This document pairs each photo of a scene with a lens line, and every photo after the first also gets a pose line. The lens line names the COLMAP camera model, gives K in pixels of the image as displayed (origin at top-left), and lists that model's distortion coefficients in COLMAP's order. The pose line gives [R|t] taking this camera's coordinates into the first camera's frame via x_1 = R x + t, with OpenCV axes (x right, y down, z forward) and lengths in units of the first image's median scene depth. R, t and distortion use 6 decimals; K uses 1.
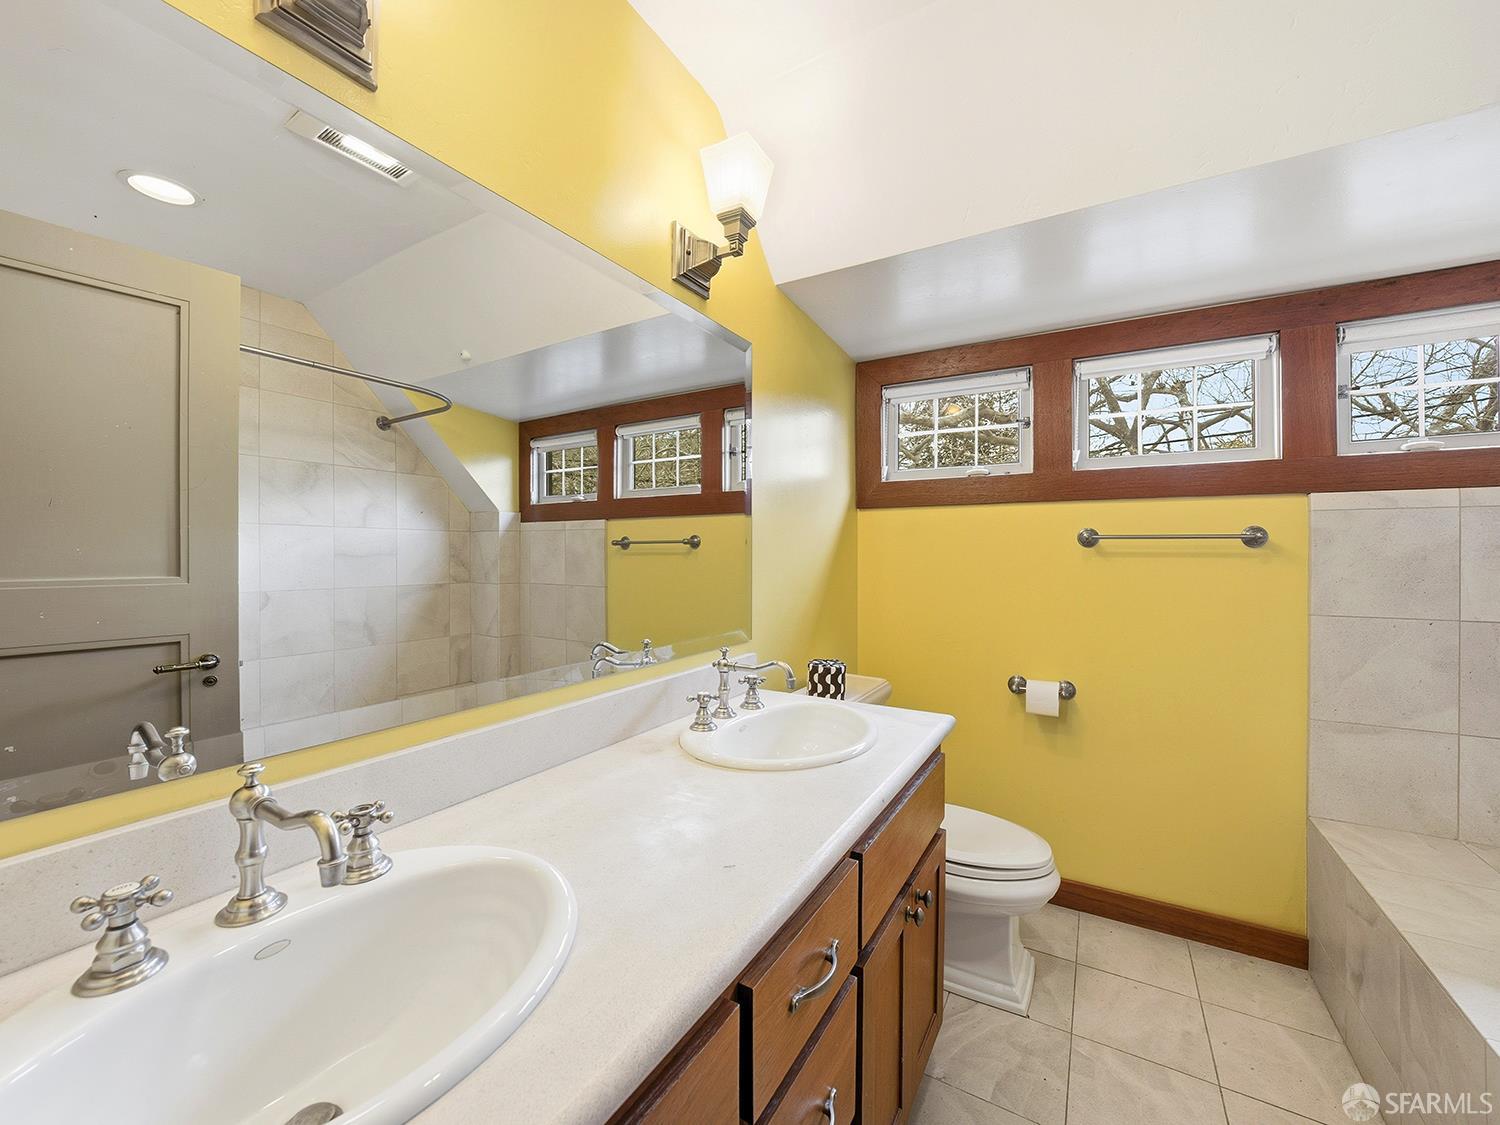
lens RADIAL K [[592.5, 0, 760.9], [0, 592.5, 560.9], [0, 0, 1]] dist [-0.030594, 0.006069]
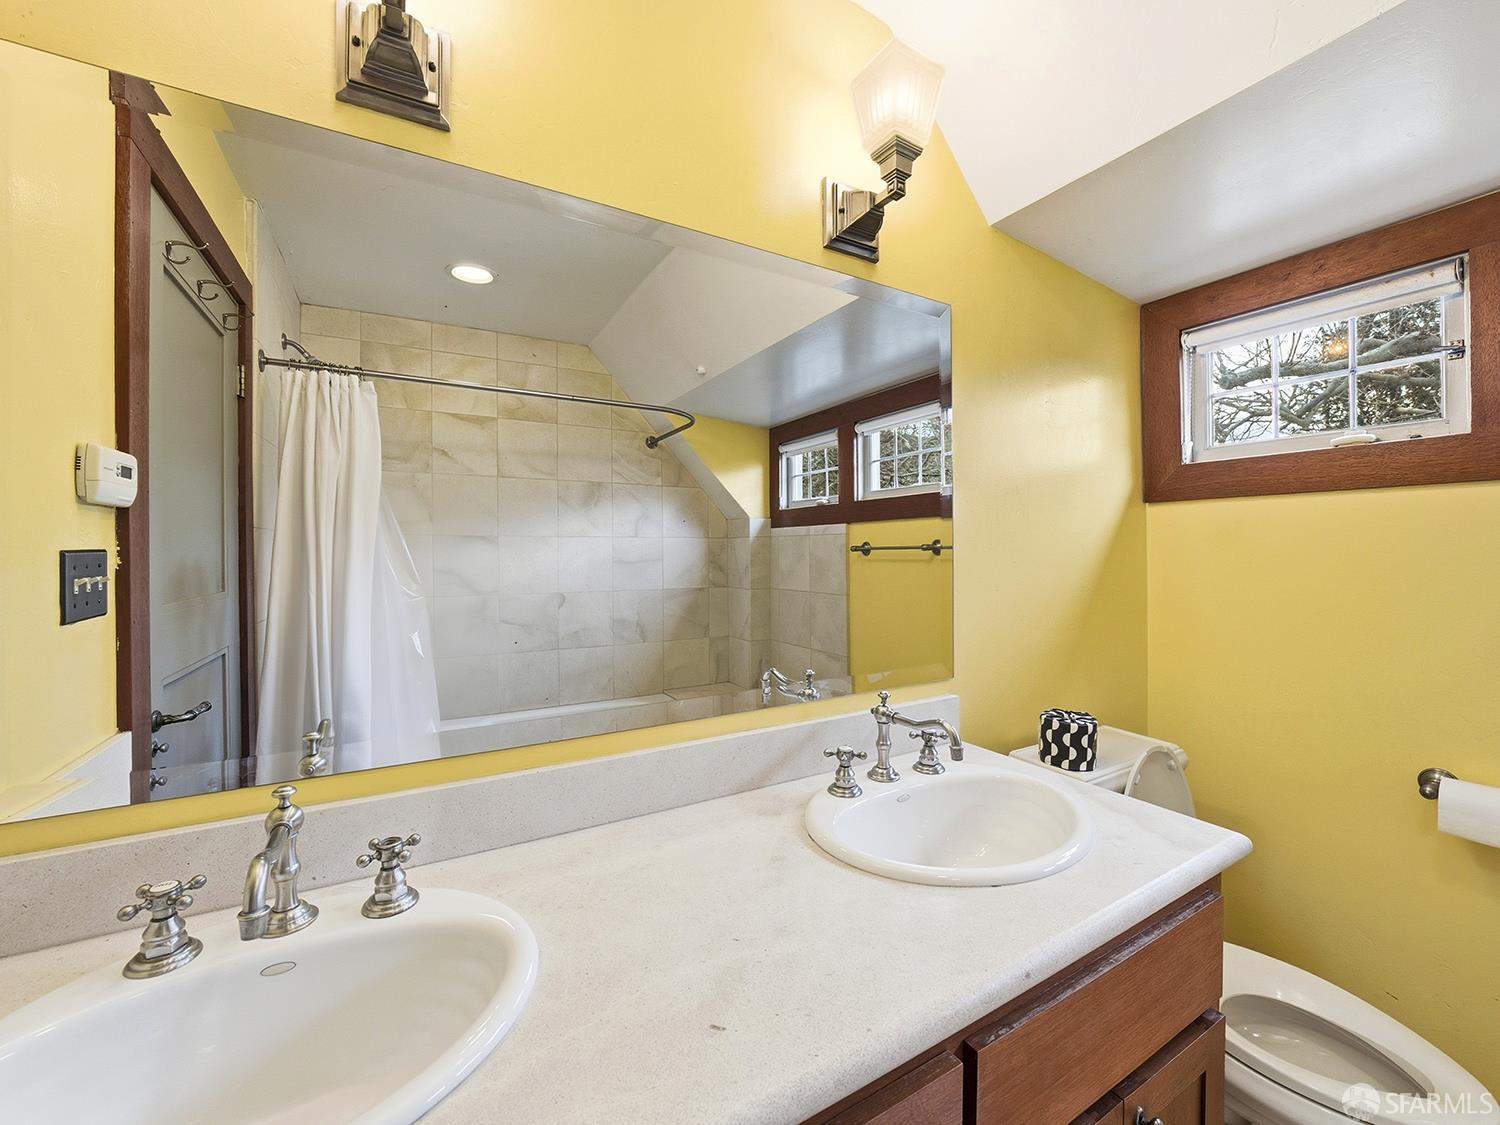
lens RADIAL K [[612.7, 0, 752.0], [0, 612.7, 555.1], [0, 0, 1]] dist [-0.034052, 0.006654]
pose [[0.873678, -0.001977, -0.486501, 0.138480], [-0.001444, 0.999977, -0.006658, -0.024092], [0.486502, 0.006519, 0.873655, 0.147416]]
